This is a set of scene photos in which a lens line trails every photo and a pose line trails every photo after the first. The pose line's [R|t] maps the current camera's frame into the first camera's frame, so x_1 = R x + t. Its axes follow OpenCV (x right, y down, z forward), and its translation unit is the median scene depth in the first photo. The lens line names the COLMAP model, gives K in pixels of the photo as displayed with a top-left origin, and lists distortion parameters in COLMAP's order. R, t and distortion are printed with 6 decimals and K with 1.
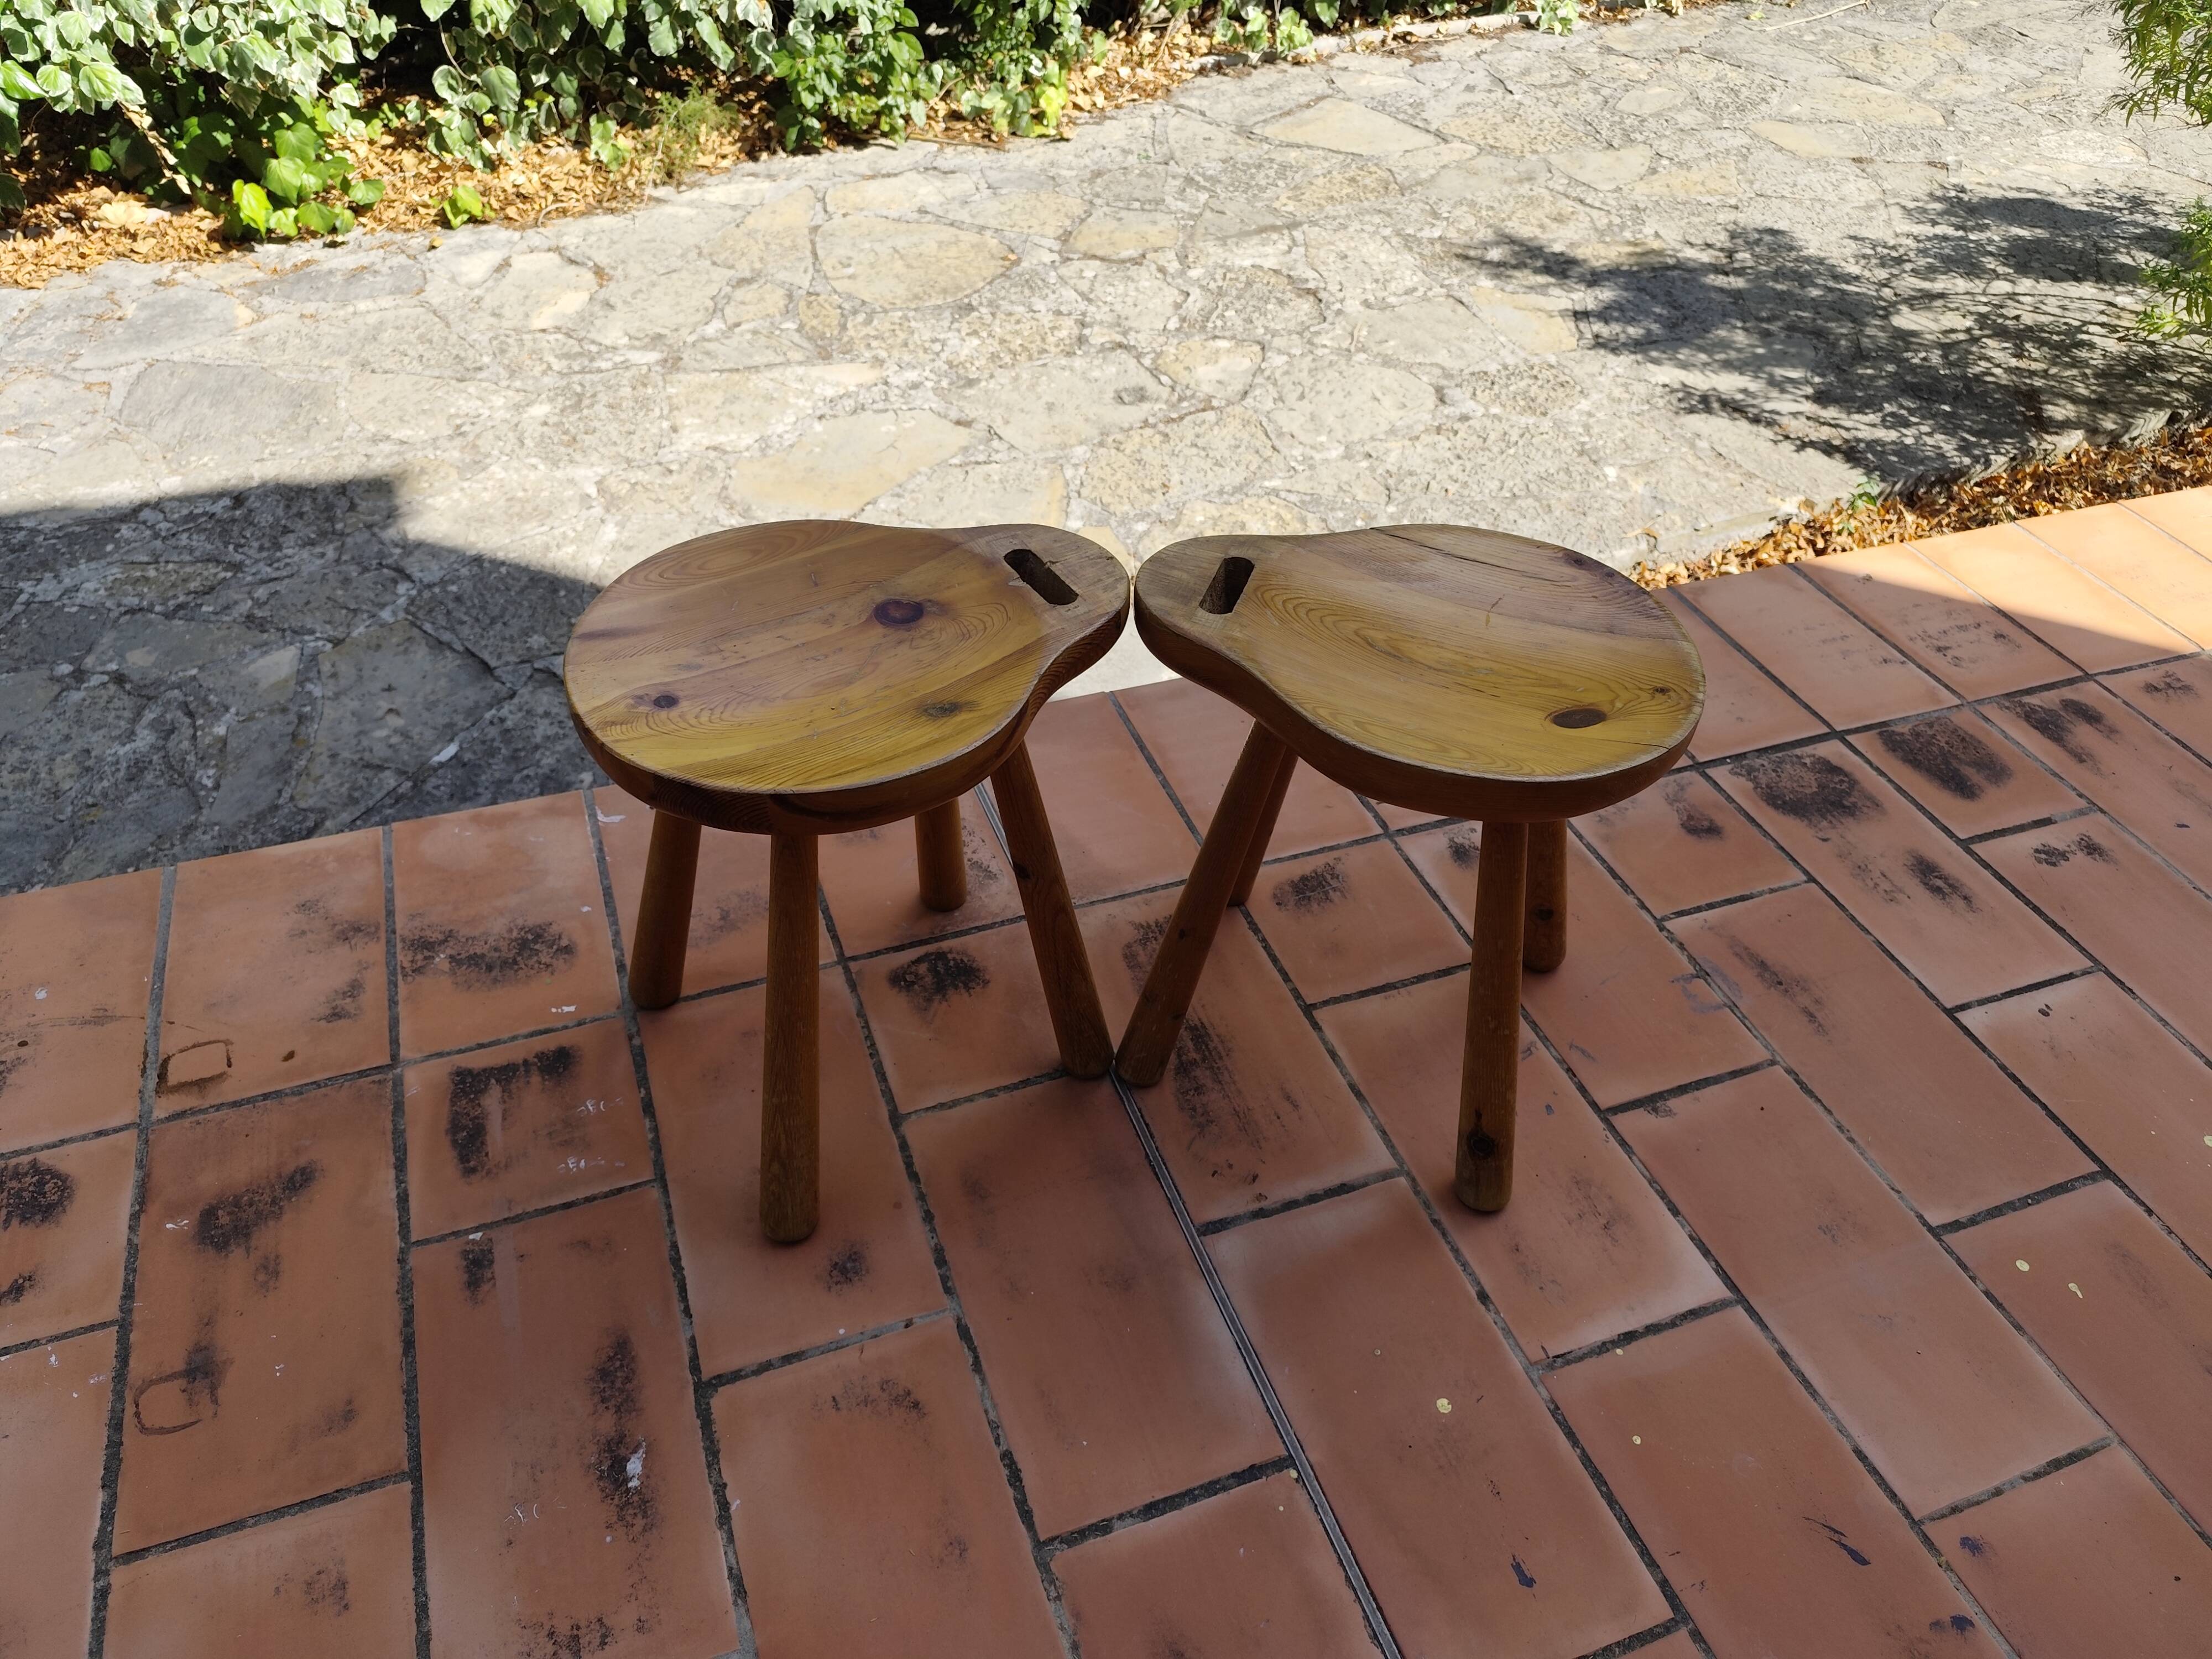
lens RADIAL K [[1512.8, 0, 1103.4], [0, 1512.8, 833.0], [0, 0, 1]] dist [0.036772, -0.044890]
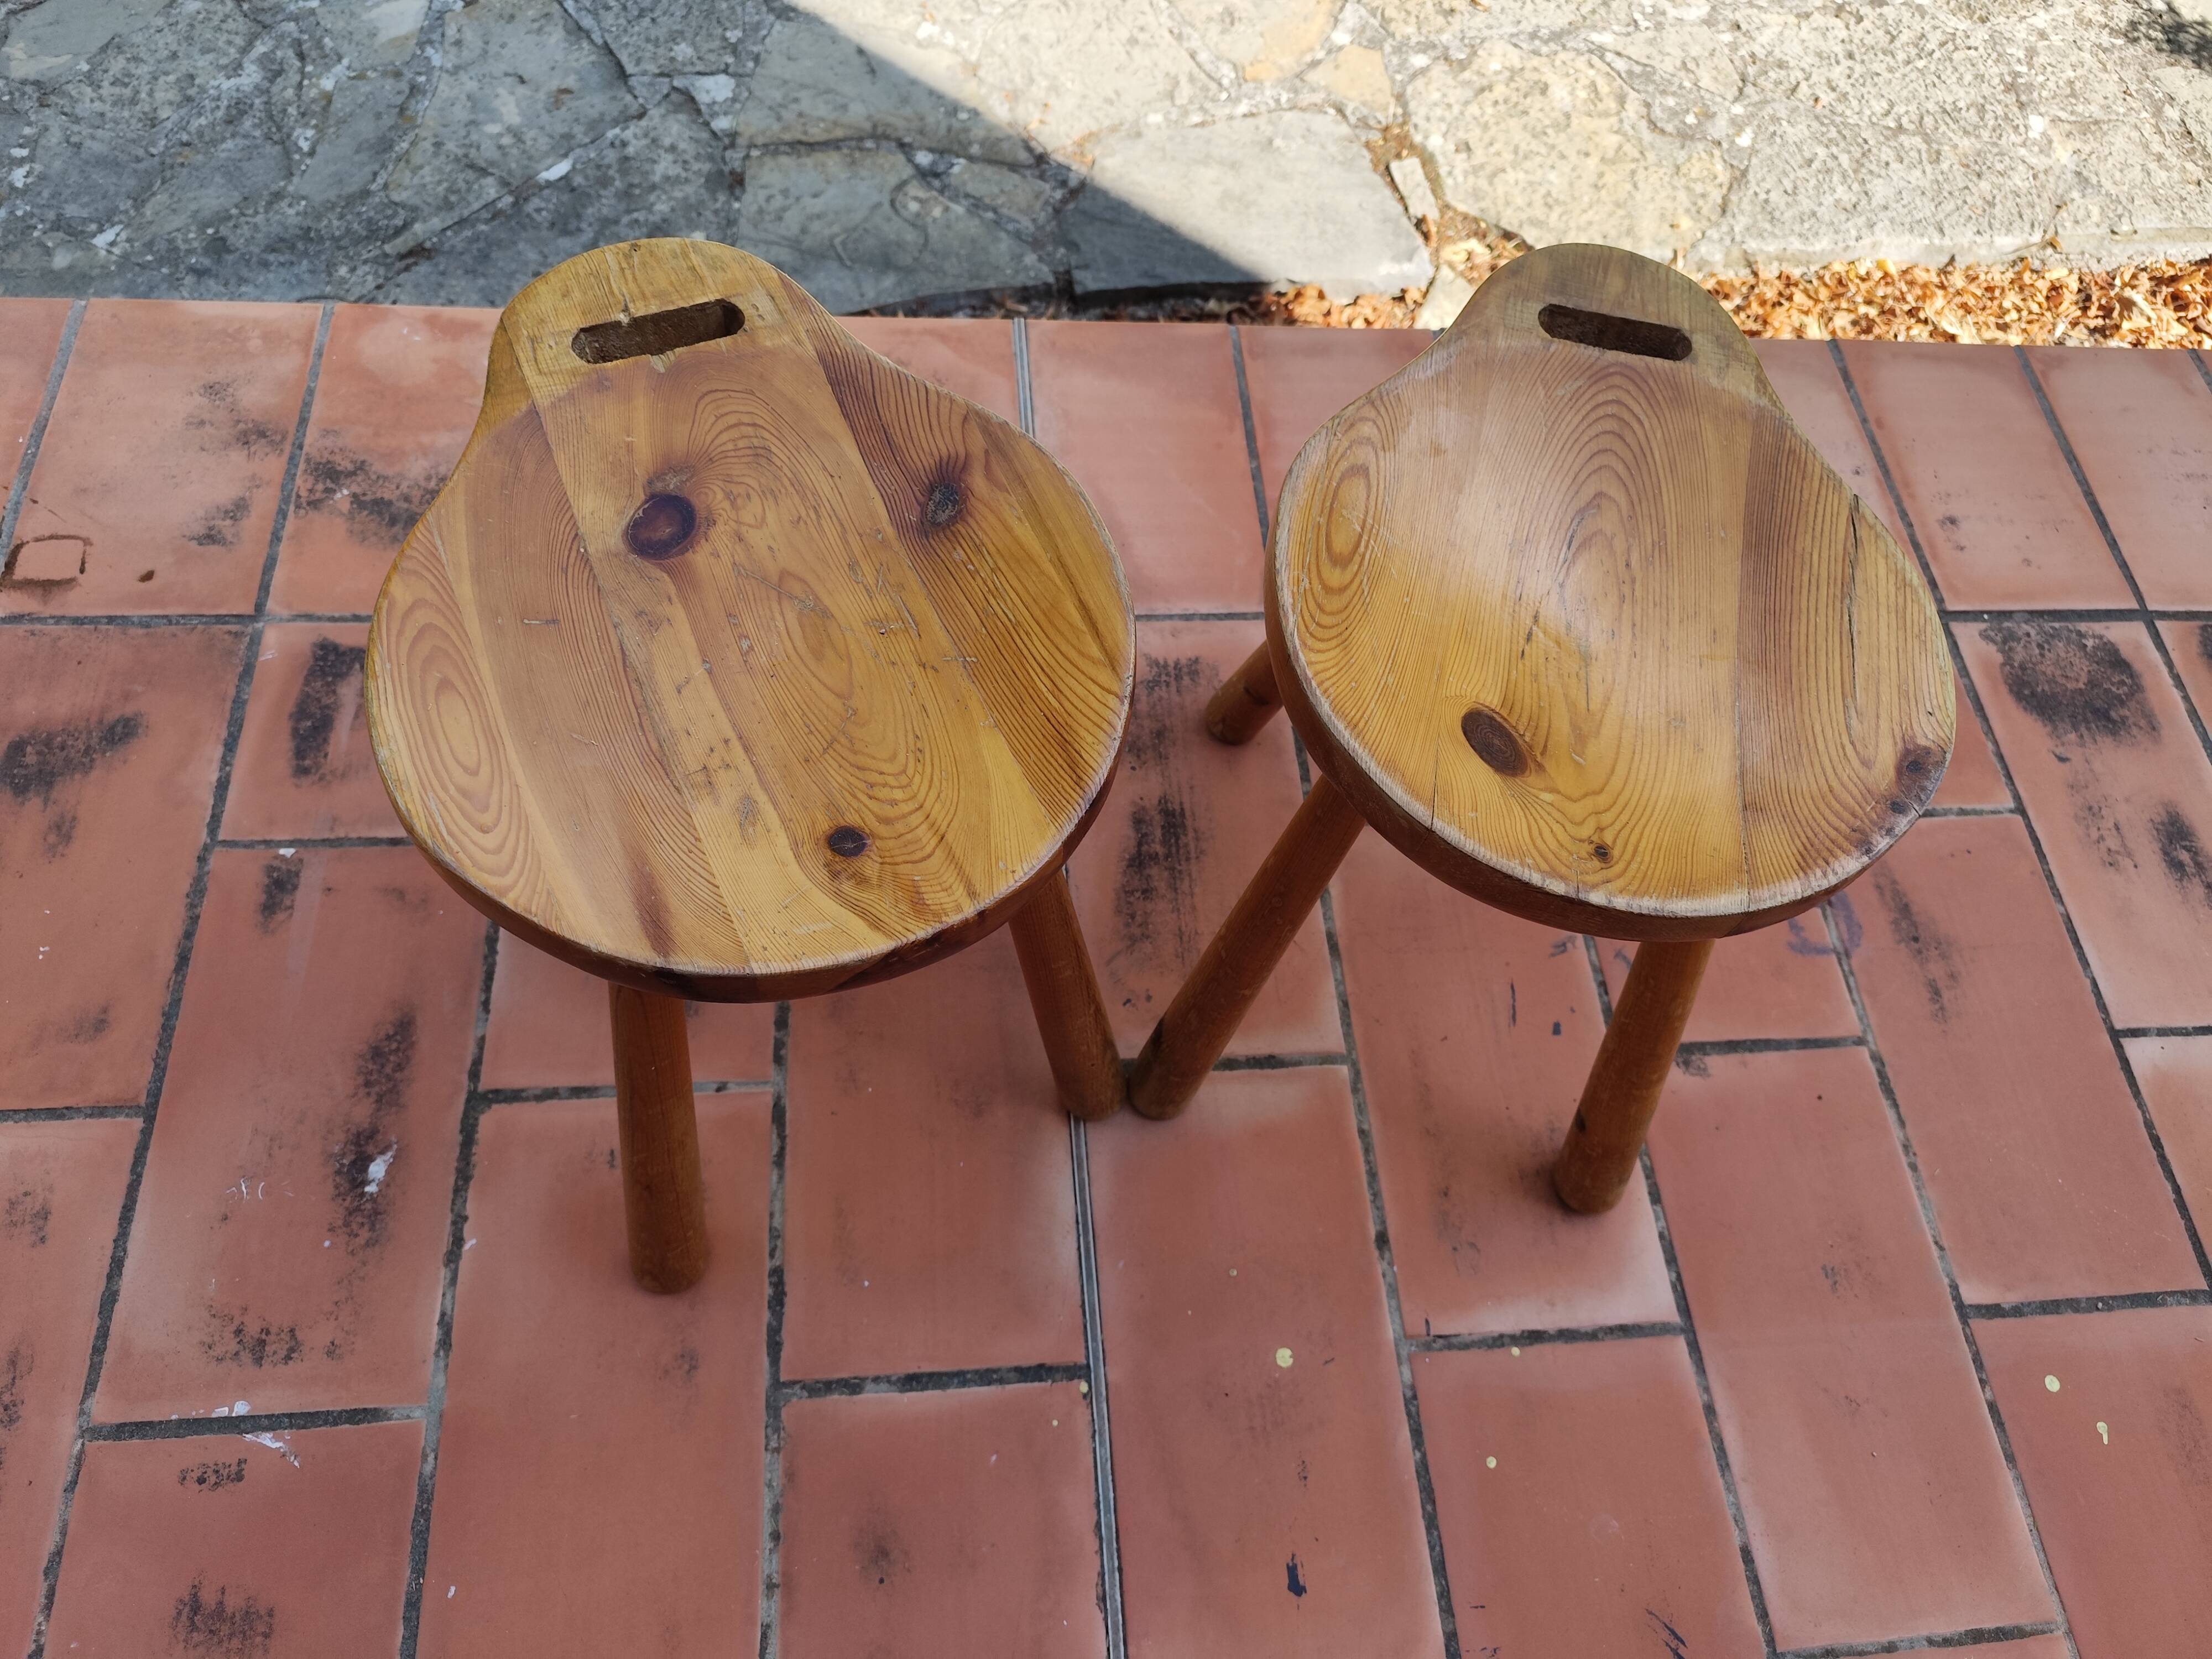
lens RADIAL K [[1526.9, 0, 1115.6], [0, 1526.9, 820.9], [0, 0, 1]] dist [0.025639, -0.035624]
pose [[0.960463, 0.266191, -0.081565, 0.044293], [-0.227990, 0.920162, 0.318311, -0.054928], [0.159784, -0.287130, 0.944471, 0.094056]]
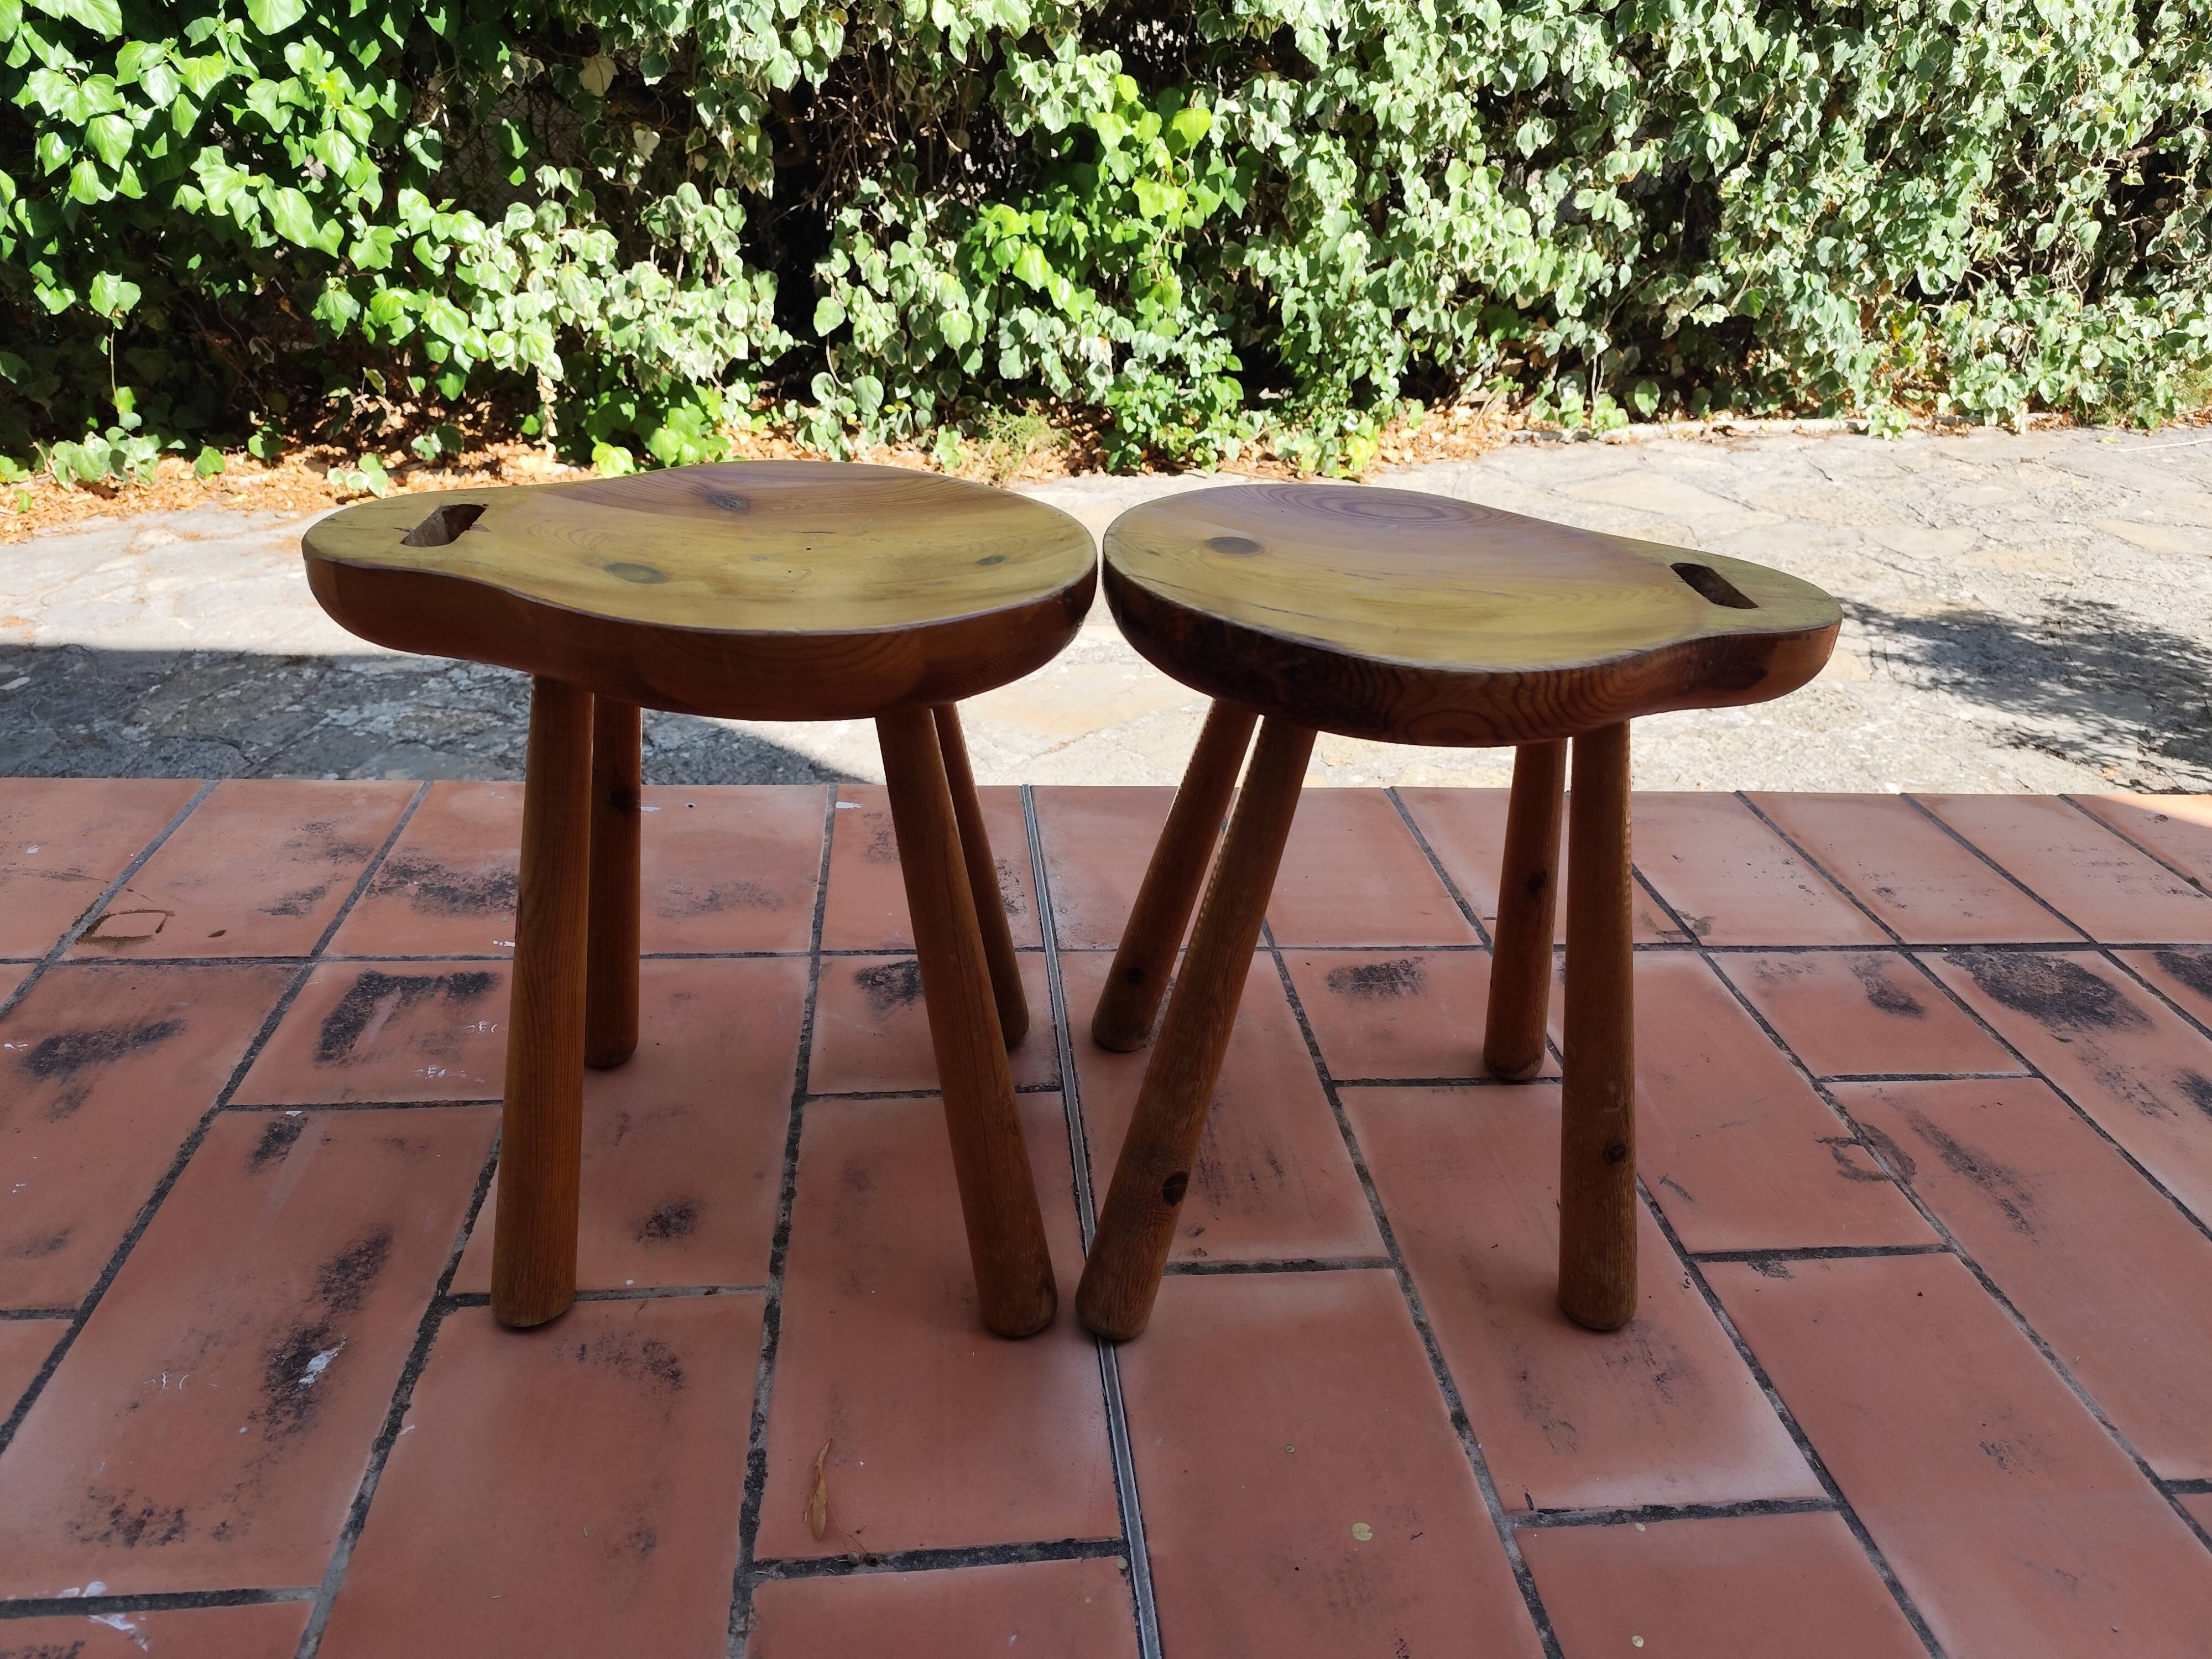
lens RADIAL K [[1514.3, 0, 1119.1], [0, 1514.3, 825.6], [0, 0, 1]] dist [0.031194, -0.034392]
pose [[0.971025, 0.122934, -0.204935, 0.078979], [-0.173746, 0.951949, -0.252203, 0.094634], [0.164083, 0.280502, 0.945725, 0.079314]]
